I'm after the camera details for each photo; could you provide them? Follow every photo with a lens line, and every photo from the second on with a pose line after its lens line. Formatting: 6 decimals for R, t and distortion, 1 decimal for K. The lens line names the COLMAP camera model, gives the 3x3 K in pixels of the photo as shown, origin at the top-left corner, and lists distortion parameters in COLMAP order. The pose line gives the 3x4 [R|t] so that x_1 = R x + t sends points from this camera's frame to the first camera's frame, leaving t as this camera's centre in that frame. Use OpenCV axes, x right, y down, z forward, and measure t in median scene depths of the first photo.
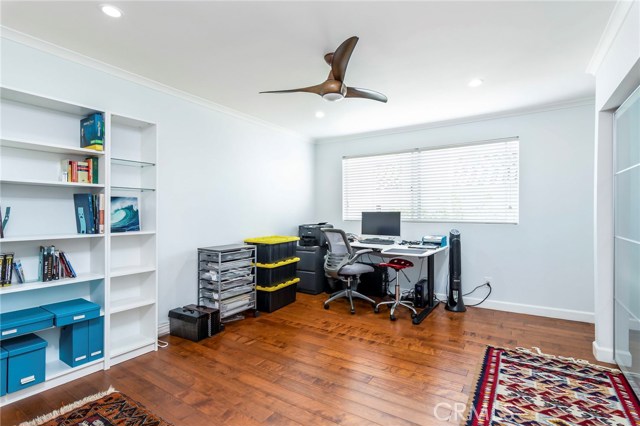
lens RADIAL K [[314.0, 0, 320.9], [0, 314.0, 211.9], [0, 0, 1]] dist [0.015356, -0.000054]
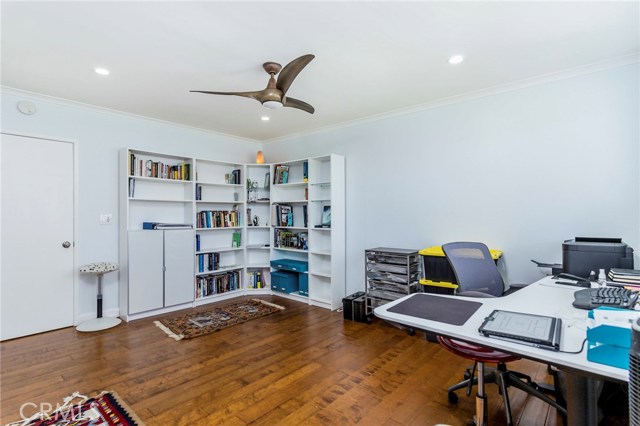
lens RADIAL K [[314.0, 0, 320.7], [0, 314.0, 215.2], [0, 0, 1]] dist [0.015356, -0.000054]
pose [[-0.144669, -0.005400, -0.989465, 0.941532], [0.000214, 0.999985, -0.005488, 0.009291], [0.989480, -0.001006, -0.144666, 1.189674]]
